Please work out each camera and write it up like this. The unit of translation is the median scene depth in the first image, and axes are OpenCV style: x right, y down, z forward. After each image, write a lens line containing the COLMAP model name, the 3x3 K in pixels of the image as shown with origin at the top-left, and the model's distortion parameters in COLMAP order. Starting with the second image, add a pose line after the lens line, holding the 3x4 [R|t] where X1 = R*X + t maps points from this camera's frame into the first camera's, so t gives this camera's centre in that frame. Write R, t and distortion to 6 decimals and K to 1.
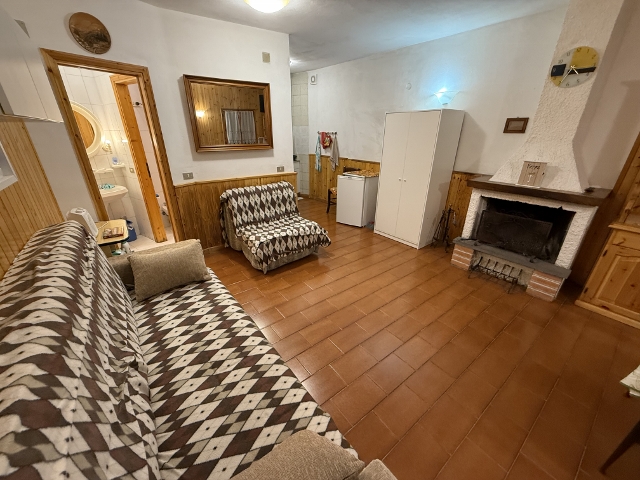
lens RADIAL K [[255.7, 0, 318.2], [0, 255.7, 240.3], [0, 0, 1]] dist [-0.000497, 0.000088]
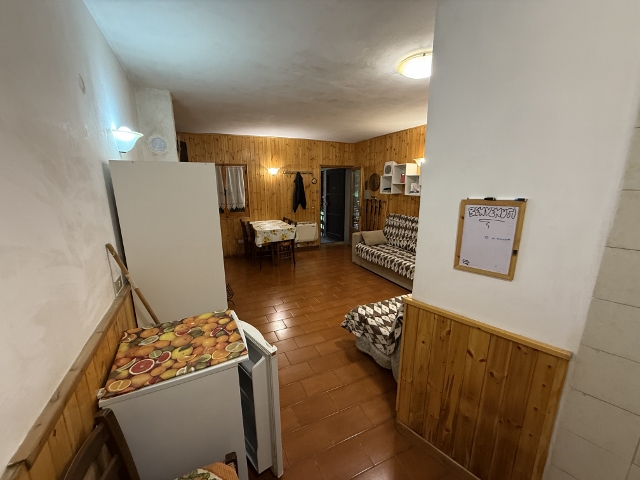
lens RADIAL K [[255.7, 0, 318.2], [0, 255.7, 240.3], [0, 0, 1]] dist [-0.000497, 0.000088]
pose [[-0.976858, -0.046012, 0.208881, -0.037204], [0.086653, 0.807719, 0.583165, -0.713811], [-0.195550, 0.587770, -0.785040, 1.565927]]
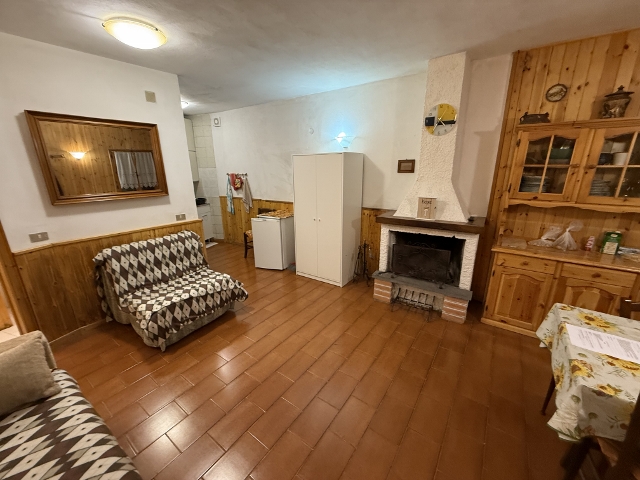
lens RADIAL K [[255.7, 0, 318.2], [0, 255.7, 240.3], [0, 0, 1]] dist [-0.000497, 0.000088]
pose [[0.954597, -0.096254, 0.281923, 0.052574], [0.132737, 0.984658, -0.113267, -0.048694], [-0.266695, 0.145546, 0.952728, 0.074996]]
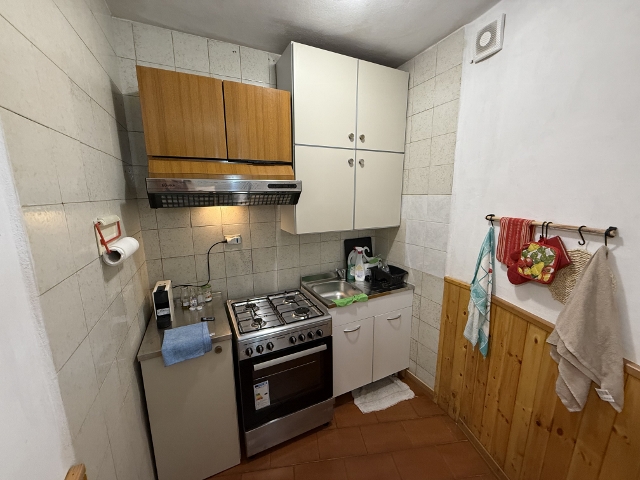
lens RADIAL K [[255.7, 0, 318.2], [0, 255.7, 240.3], [0, 0, 1]] dist [-0.000497, 0.000088]
pose [[0.867275, 0.080759, -0.491235, -0.038499], [-0.186317, 0.967696, -0.169852, -0.552553], [0.461650, 0.238834, 0.854306, 1.198422]]
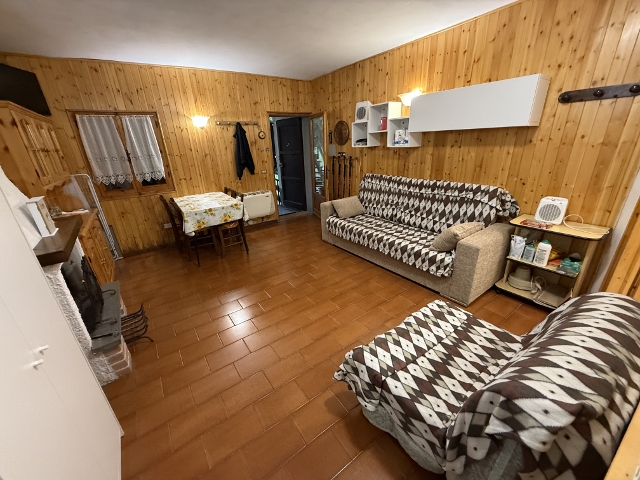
lens RADIAL K [[255.7, 0, 318.2], [0, 255.7, 240.3], [0, 0, 1]] dist [-0.000497, 0.000088]
pose [[-0.998604, 0.026548, 0.045656, 0.051375], [0.051071, 0.705641, 0.706727, -0.530386], [-0.013454, 0.708072, -0.706012, 1.217499]]
